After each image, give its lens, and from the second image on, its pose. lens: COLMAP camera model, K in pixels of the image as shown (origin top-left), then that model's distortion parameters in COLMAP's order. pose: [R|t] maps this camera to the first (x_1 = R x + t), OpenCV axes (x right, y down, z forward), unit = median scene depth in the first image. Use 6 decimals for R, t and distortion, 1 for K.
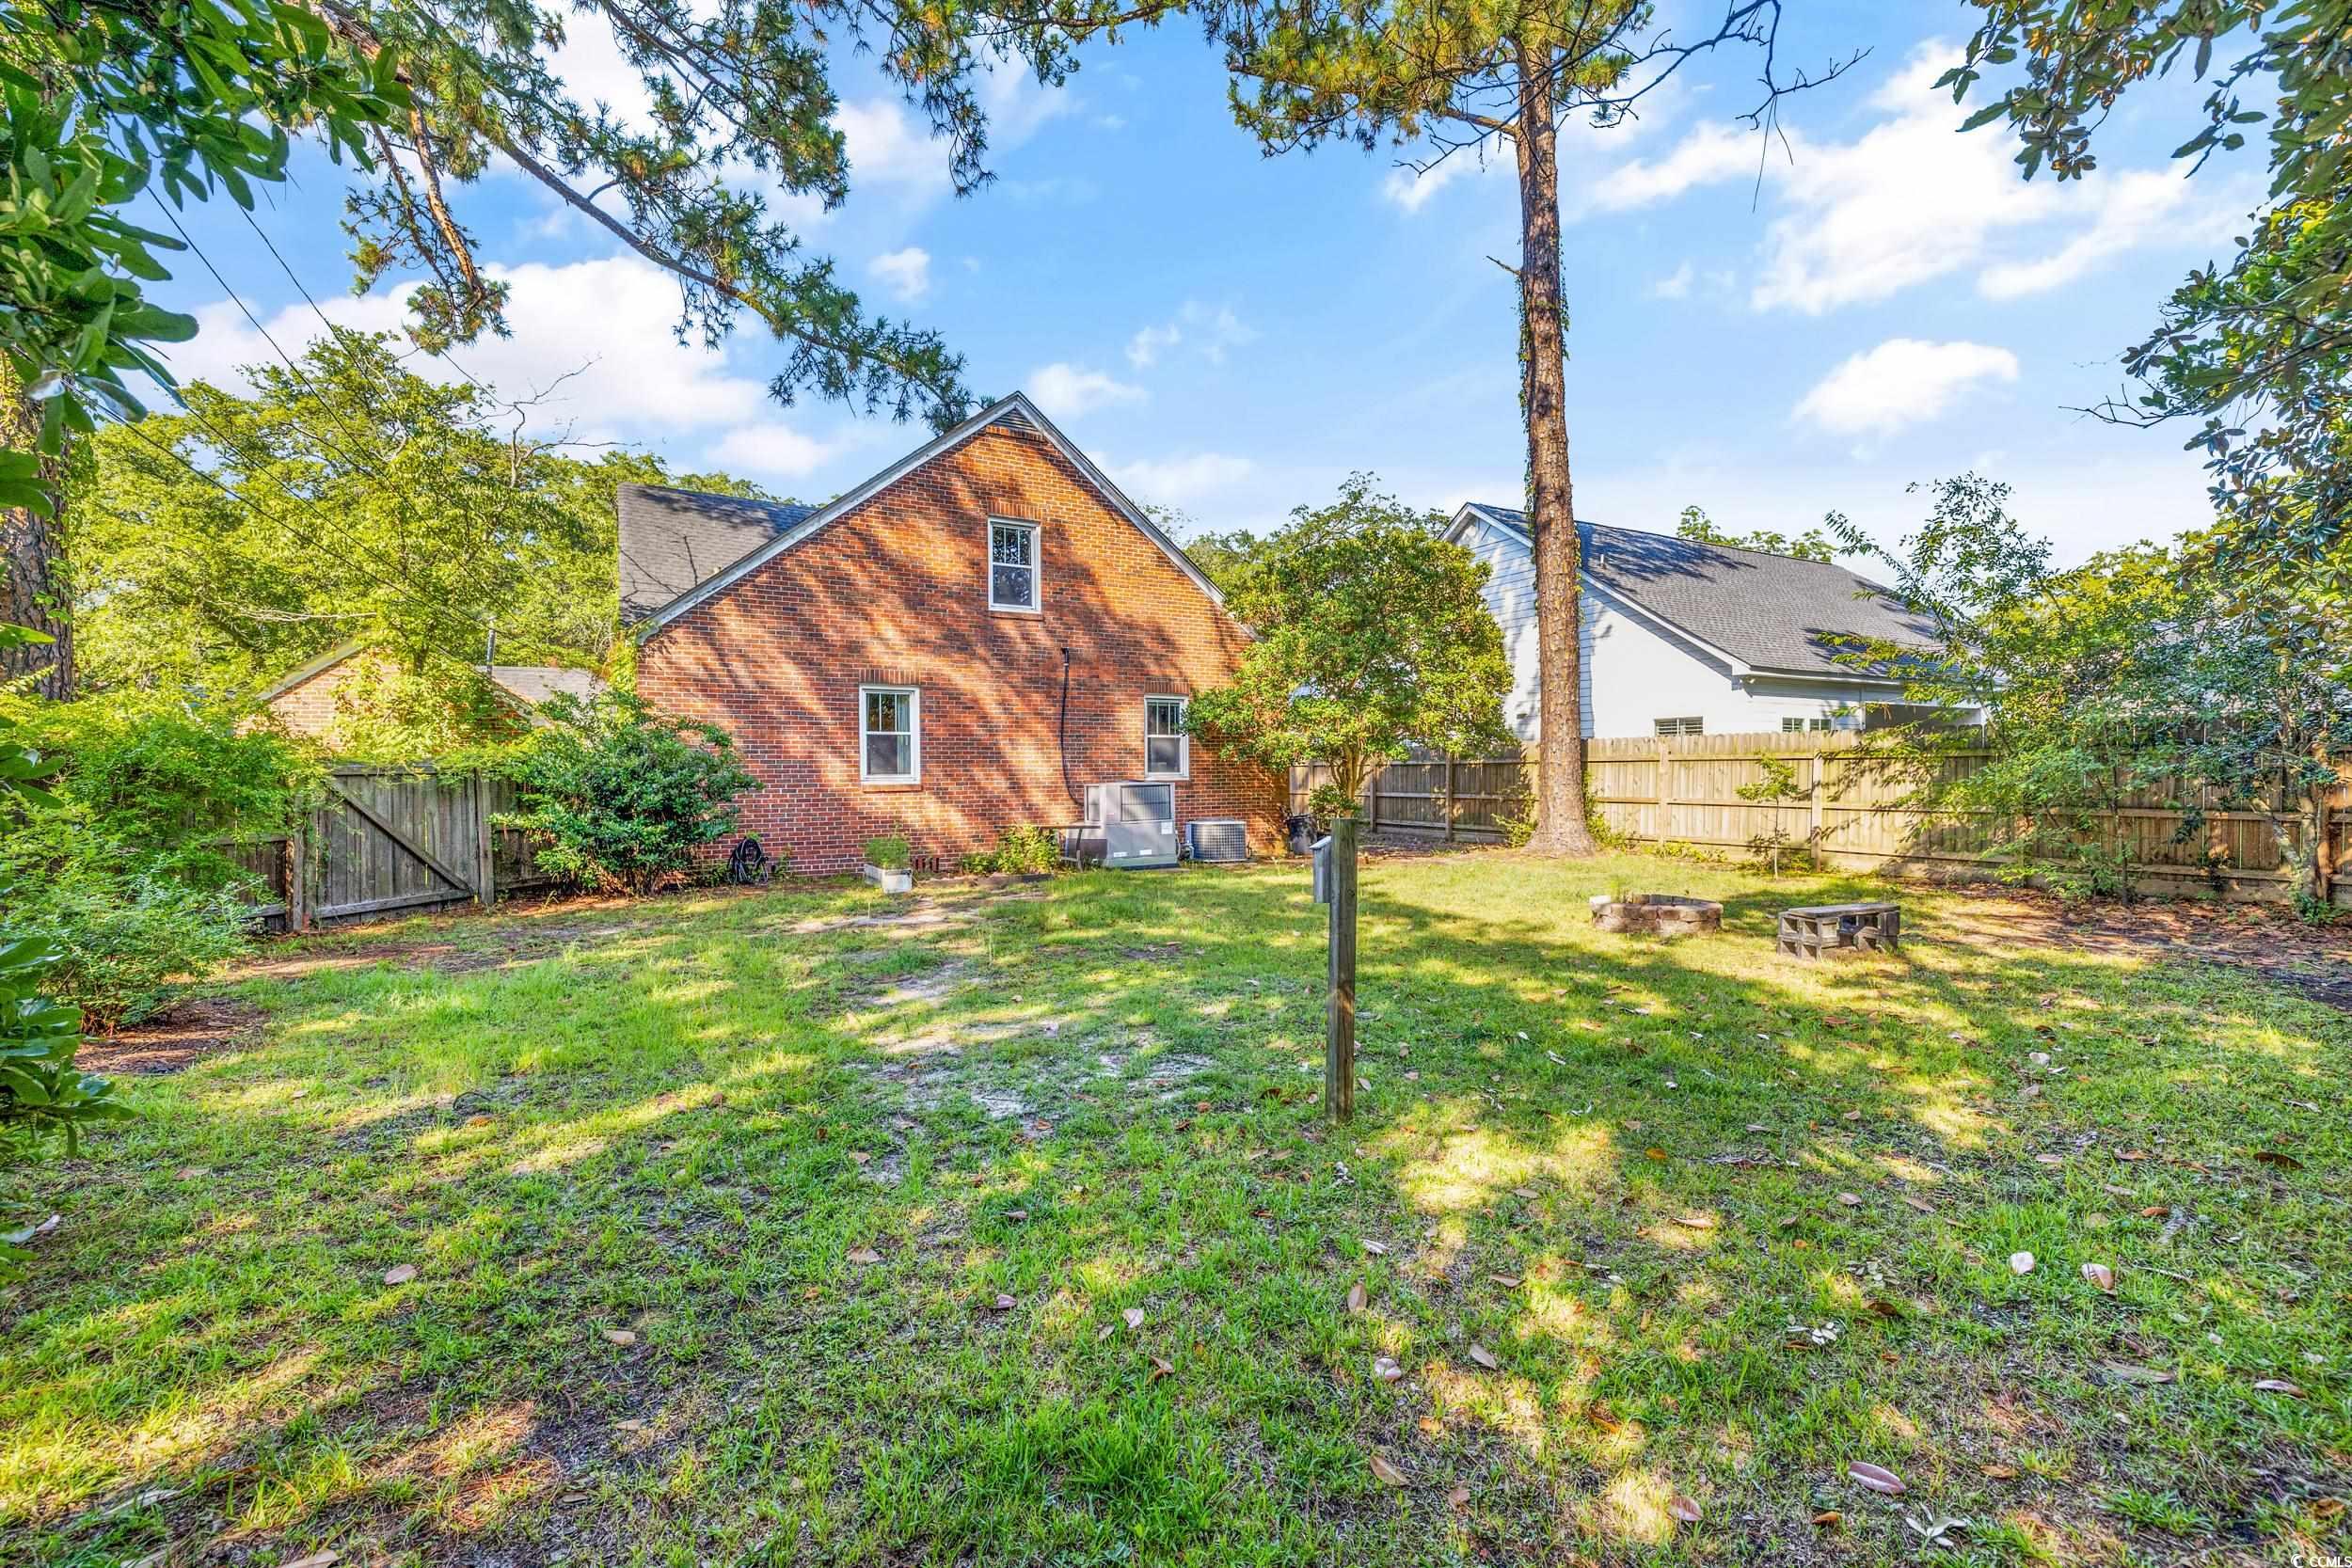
lens RADIAL K [[1004.3, 0, 1176.3], [0, 1004.3, 780.0], [0, 0, 1]] dist [-0.000118, -0.000114]
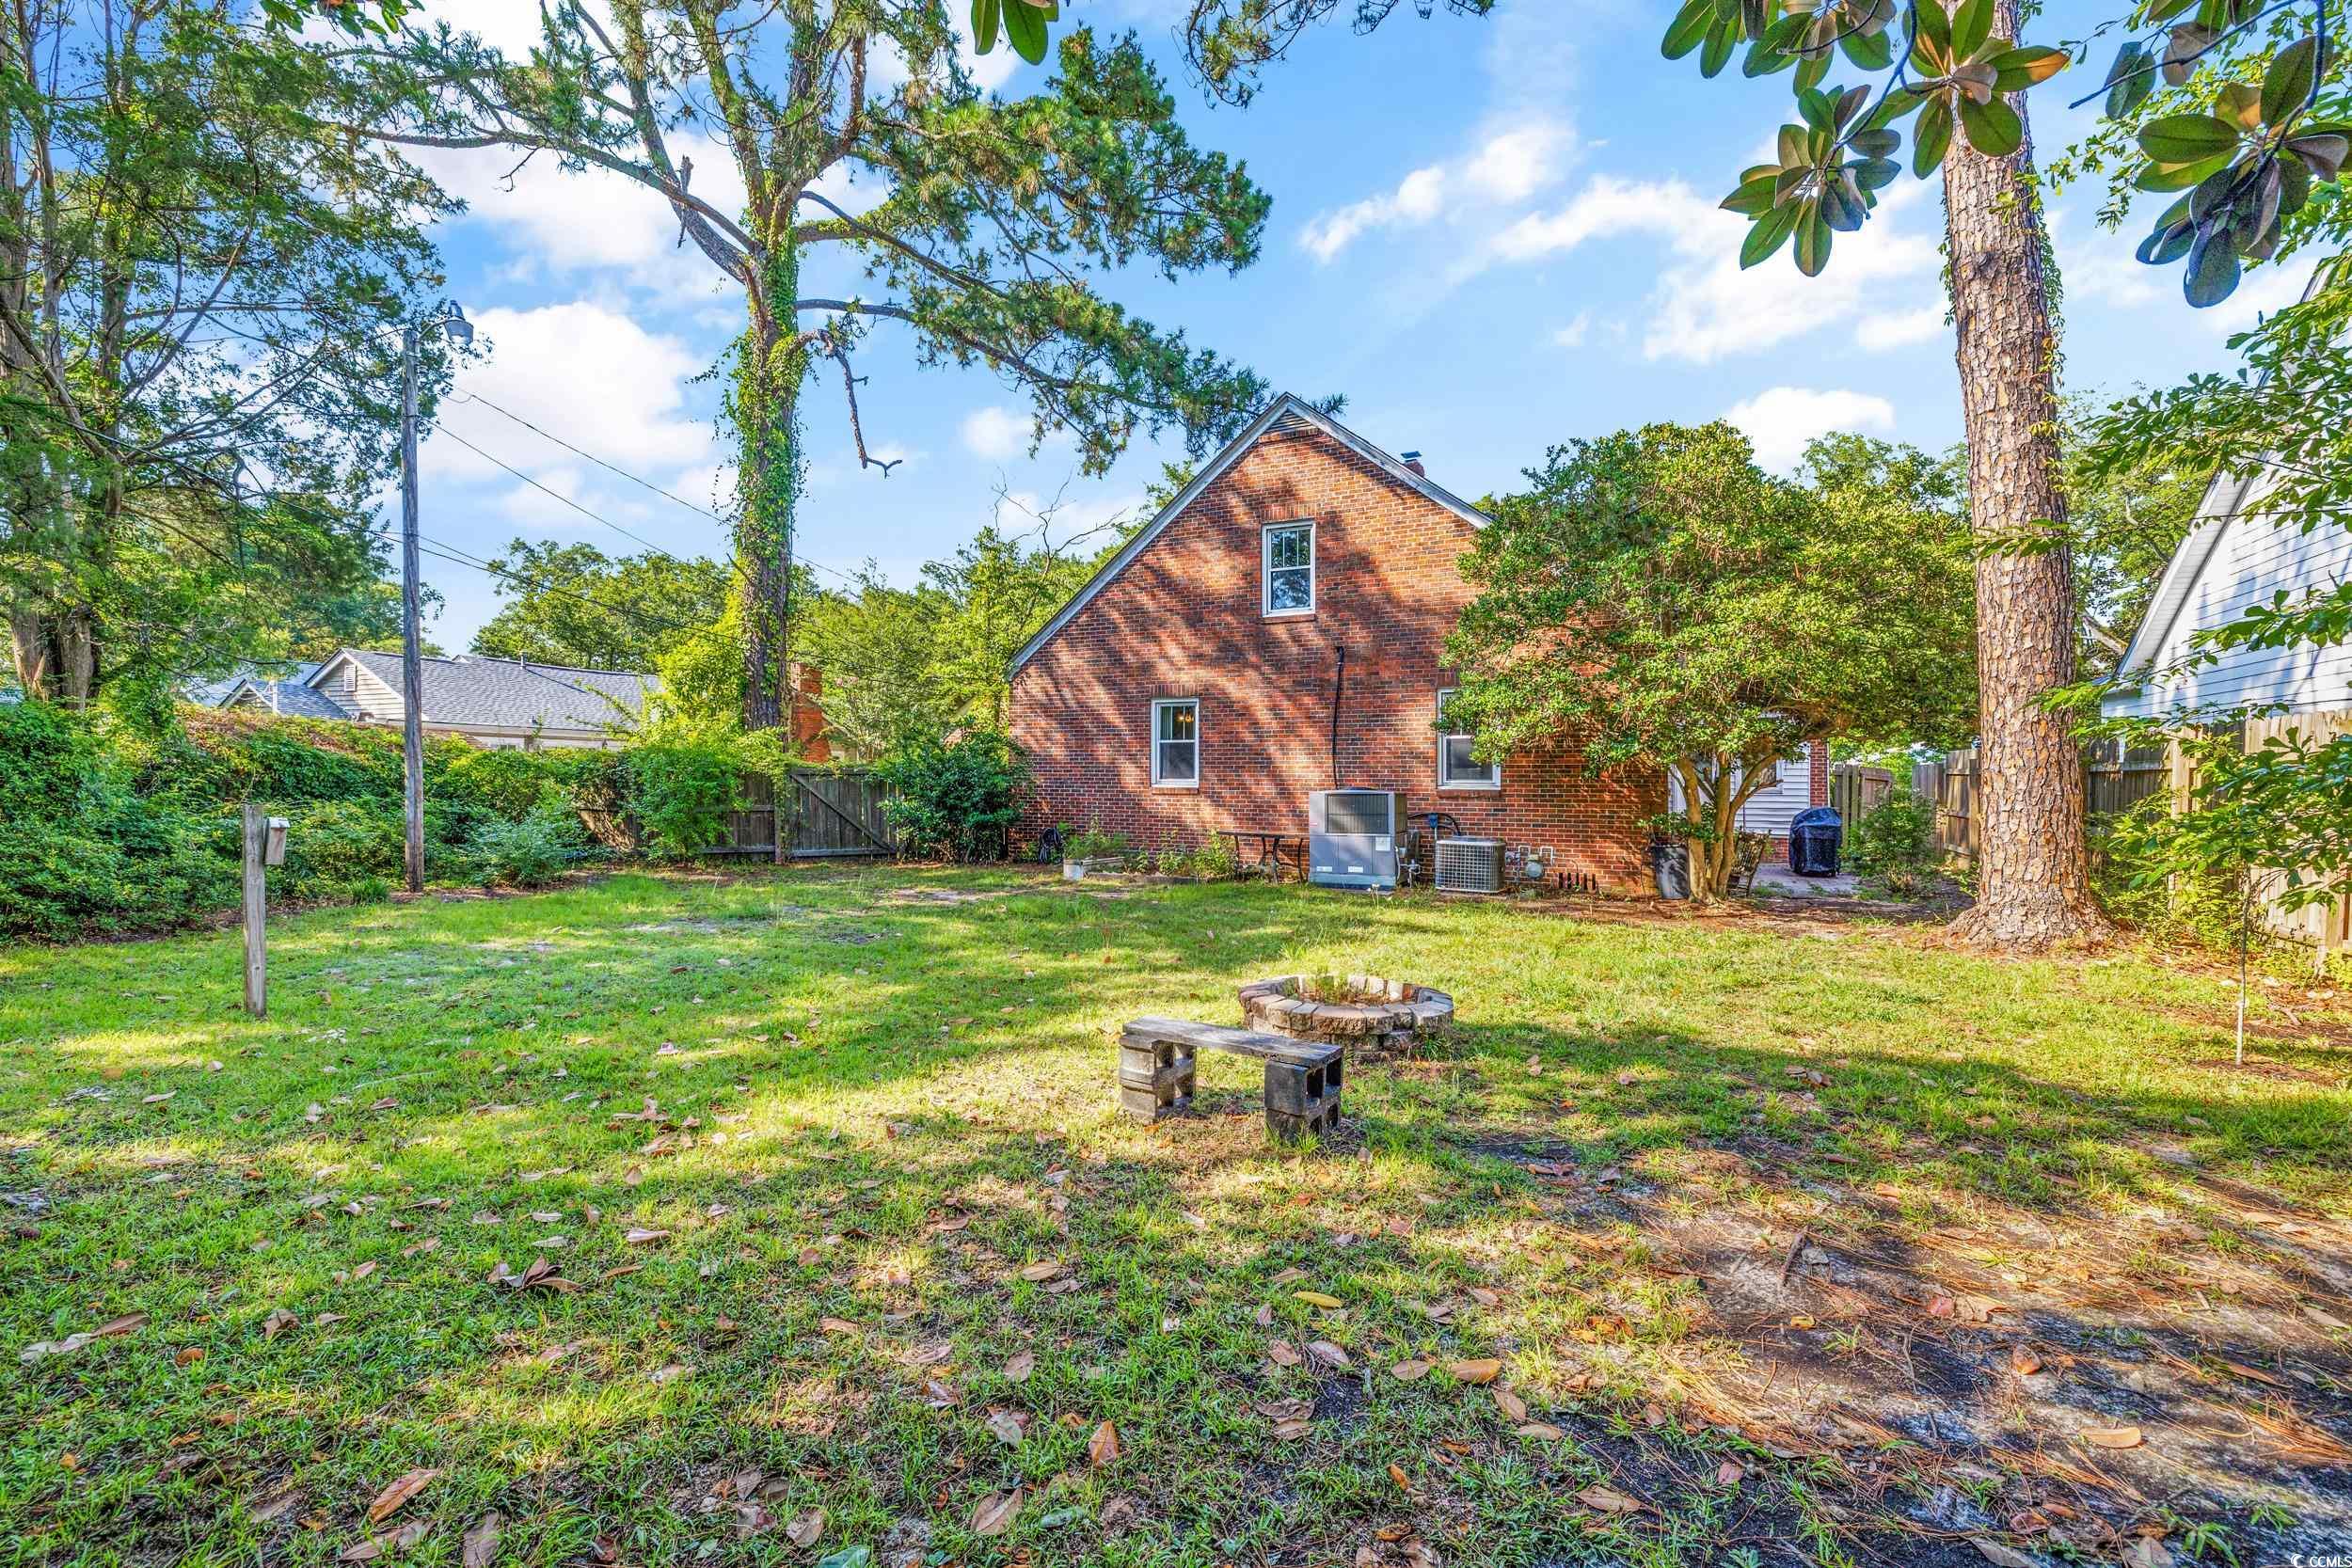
lens RADIAL K [[1004.3, 0, 1176.3], [0, 1004.3, 777.5], [0, 0, 1]] dist [-0.000118, -0.000114]
pose [[0.555456, 0.004534, -0.831534, 0.617671], [-0.017493, 0.999828, -0.006234, -0.000251], [0.831362, 0.018009, 0.555439, 0.377236]]
